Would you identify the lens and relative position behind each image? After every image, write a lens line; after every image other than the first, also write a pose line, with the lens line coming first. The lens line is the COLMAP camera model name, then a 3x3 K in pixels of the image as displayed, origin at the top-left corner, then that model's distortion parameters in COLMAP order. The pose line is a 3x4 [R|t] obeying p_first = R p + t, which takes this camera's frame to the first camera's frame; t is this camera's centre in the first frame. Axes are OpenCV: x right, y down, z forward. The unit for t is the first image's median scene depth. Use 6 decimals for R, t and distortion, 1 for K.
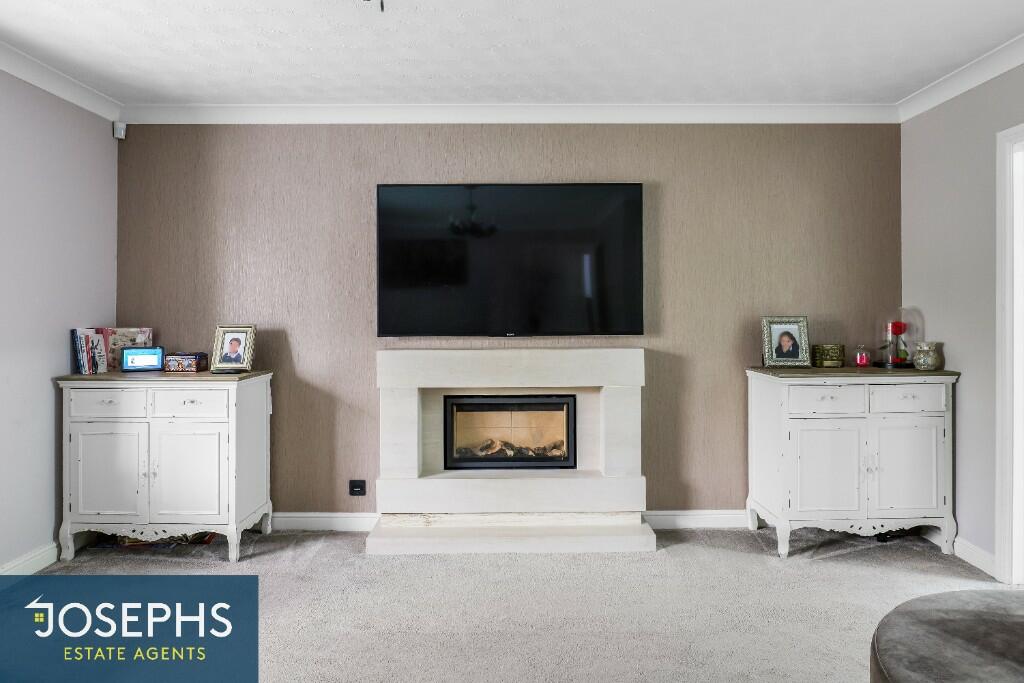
lens RADIAL K [[614.9, 0, 500.0], [0, 614.9, 308.0], [0, 0, 1]] dist [-0.017656, 0.005283]
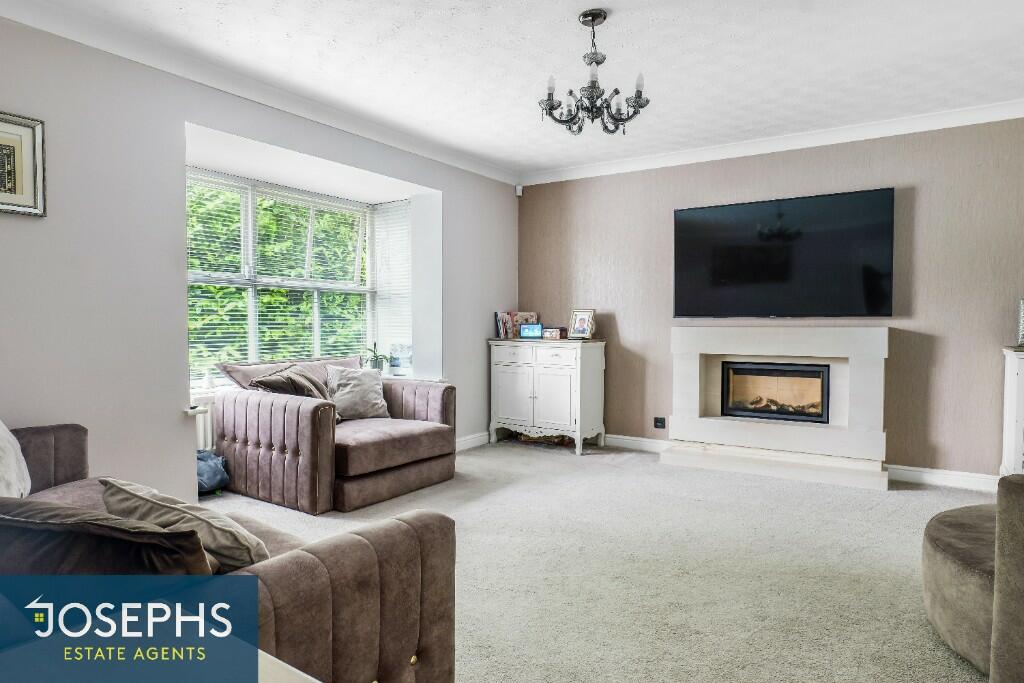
lens RADIAL K [[614.9, 0, 513.1], [0, 614.9, 337.2], [0, 0, 1]] dist [-0.017656, 0.005283]
pose [[0.836257, 0.018778, -0.548016, 0.270091], [0.001364, 0.999339, 0.036323, 0.040266], [0.548336, -0.031123, 0.835679, -0.391533]]
